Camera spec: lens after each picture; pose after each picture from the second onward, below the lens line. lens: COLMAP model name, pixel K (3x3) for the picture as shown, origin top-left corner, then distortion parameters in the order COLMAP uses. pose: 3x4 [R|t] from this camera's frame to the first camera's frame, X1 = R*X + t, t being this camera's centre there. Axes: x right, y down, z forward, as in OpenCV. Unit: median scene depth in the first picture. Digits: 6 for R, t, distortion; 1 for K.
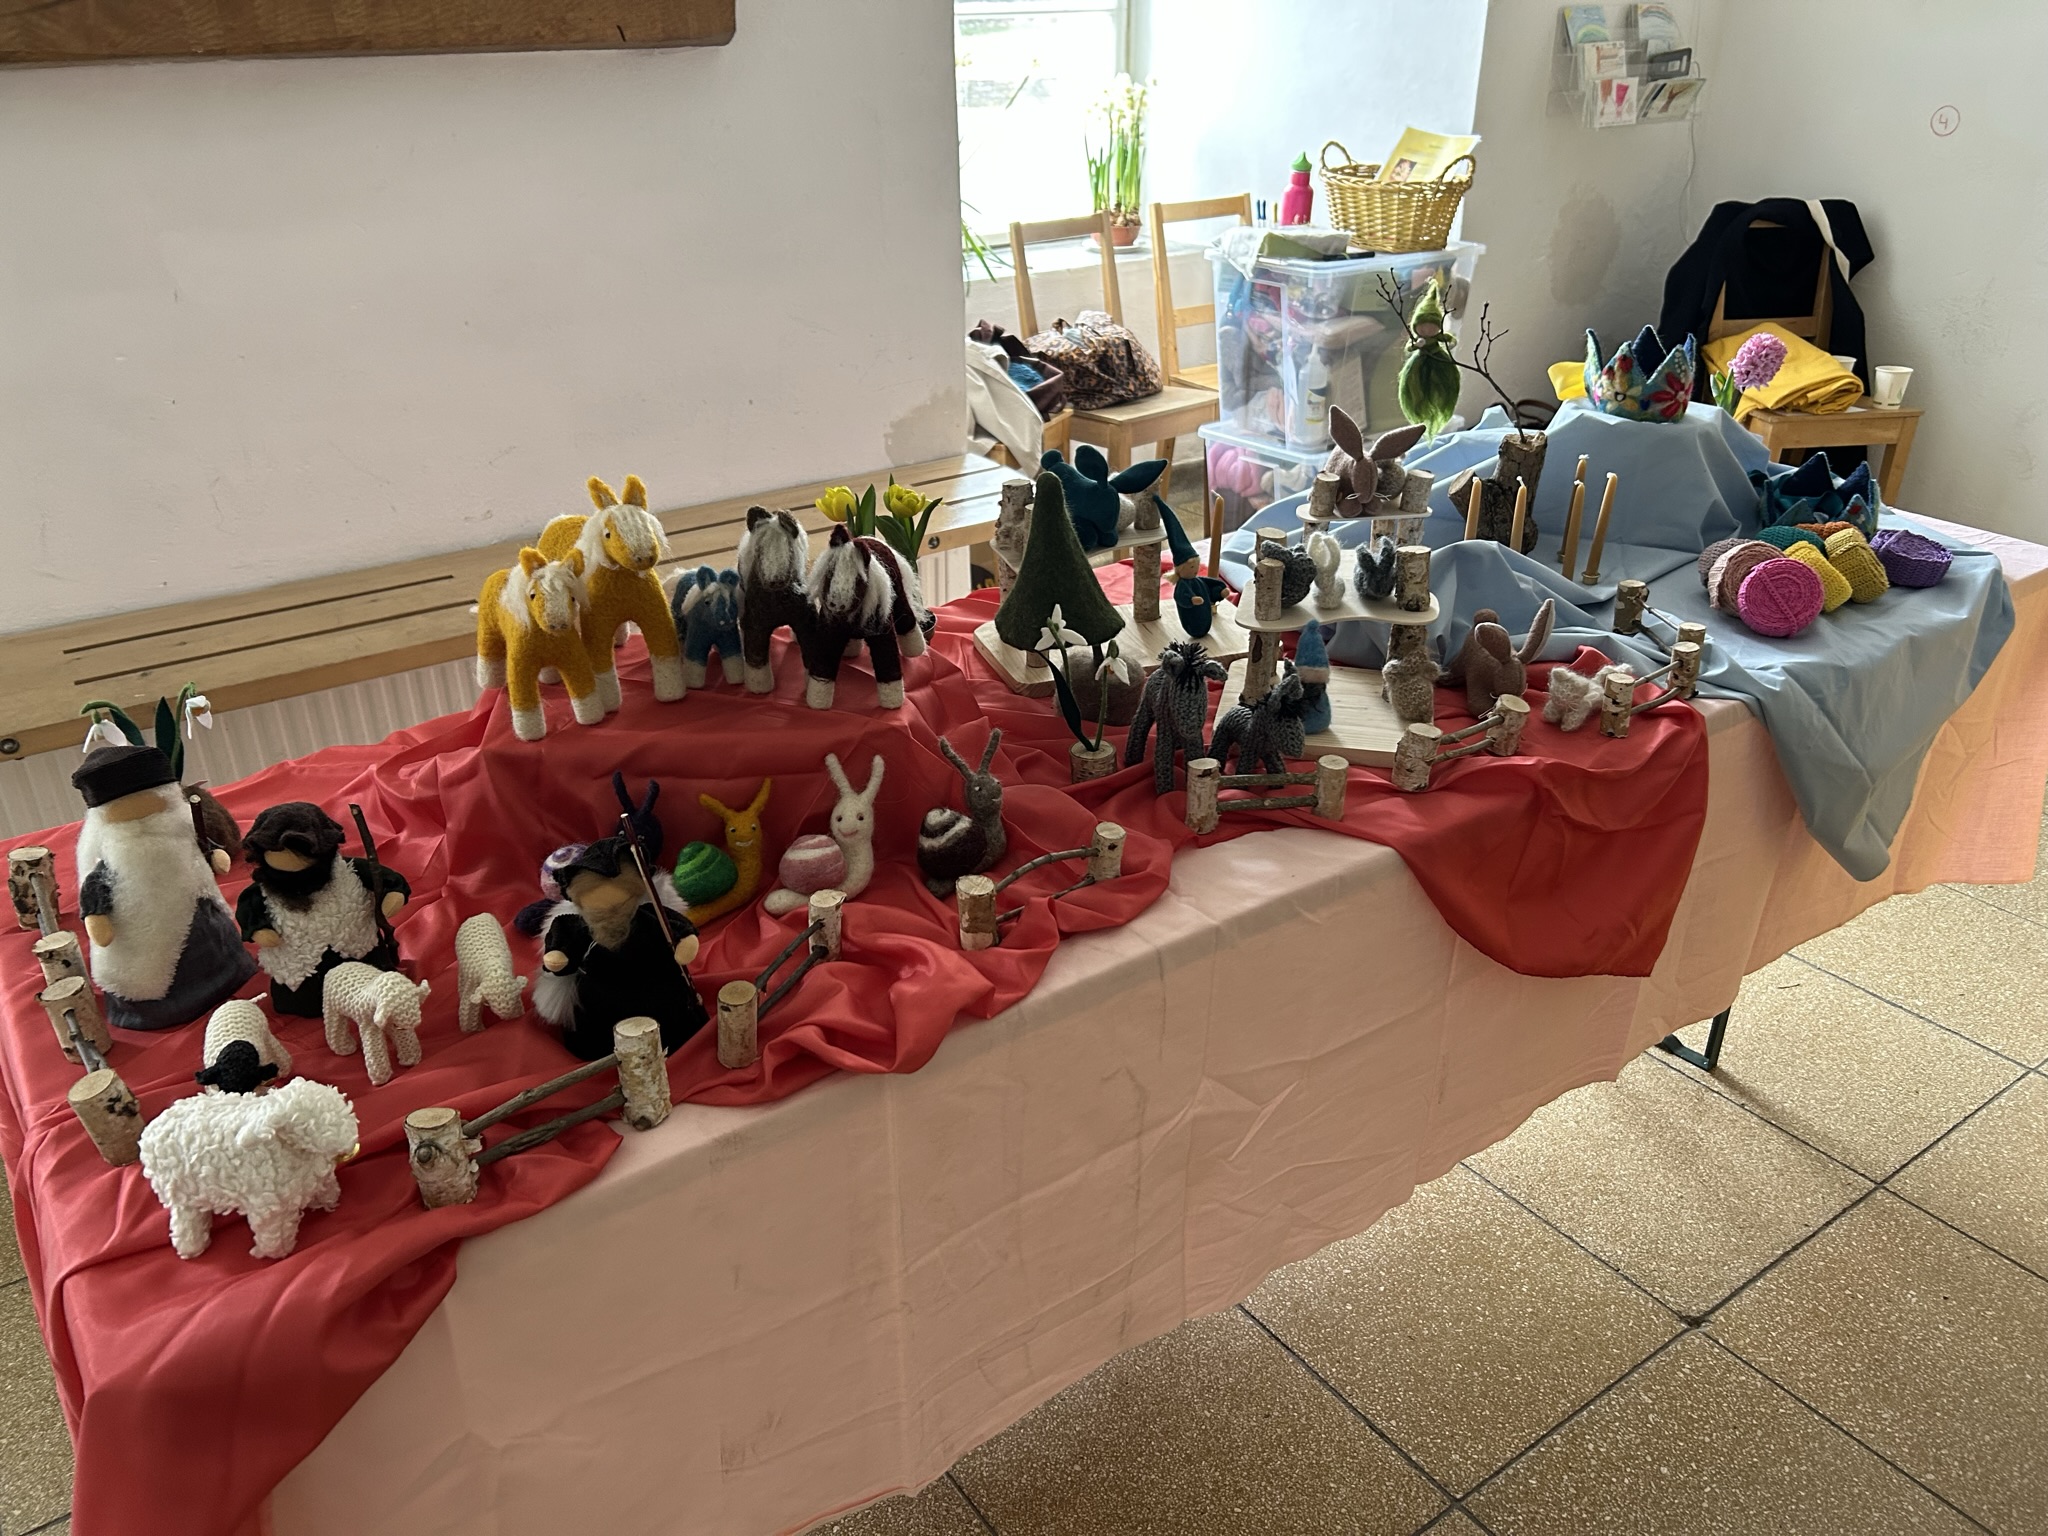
lens RADIAL K [[1540.7, 0, 1024.0], [0, 1540.7, 768.0], [0, 0, 1]] dist [0.059222, -0.078989]
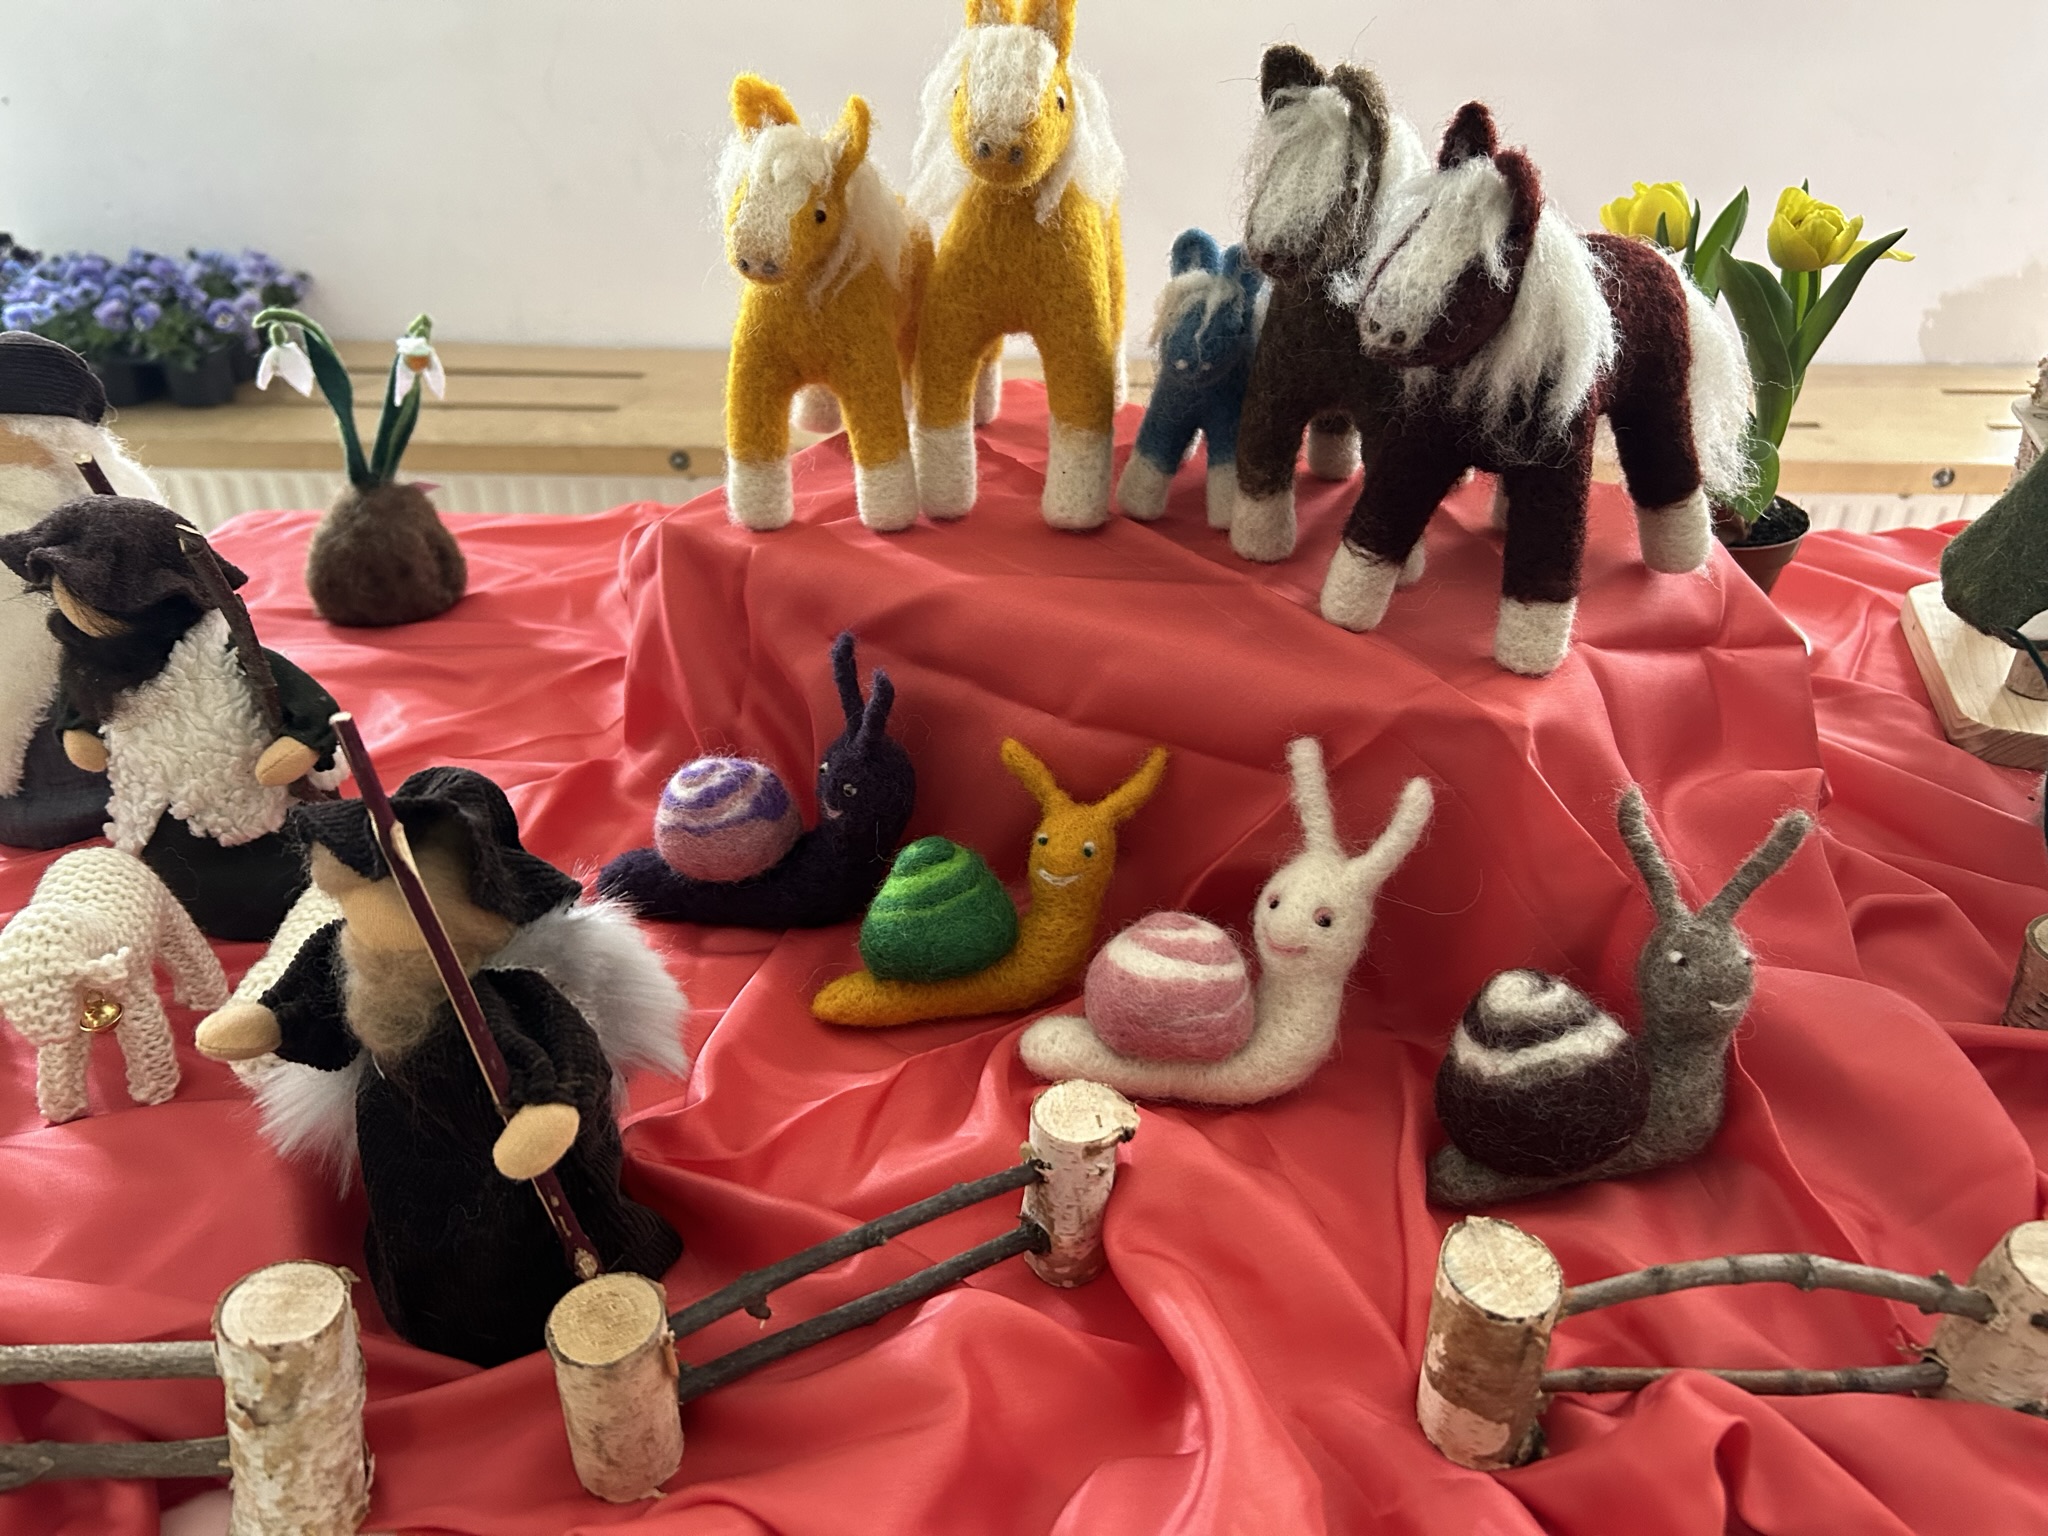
lens RADIAL K [[1540.7, 0, 1024.0], [0, 1540.7, 768.0], [0, 0, 1]] dist [0.059222, -0.078989]
pose [[0.795682, 0.306914, -0.522202, 0.023381], [-0.279765, 0.950871, 0.132576, -0.033116], [0.537236, 0.040606, 0.842454, 0.623244]]
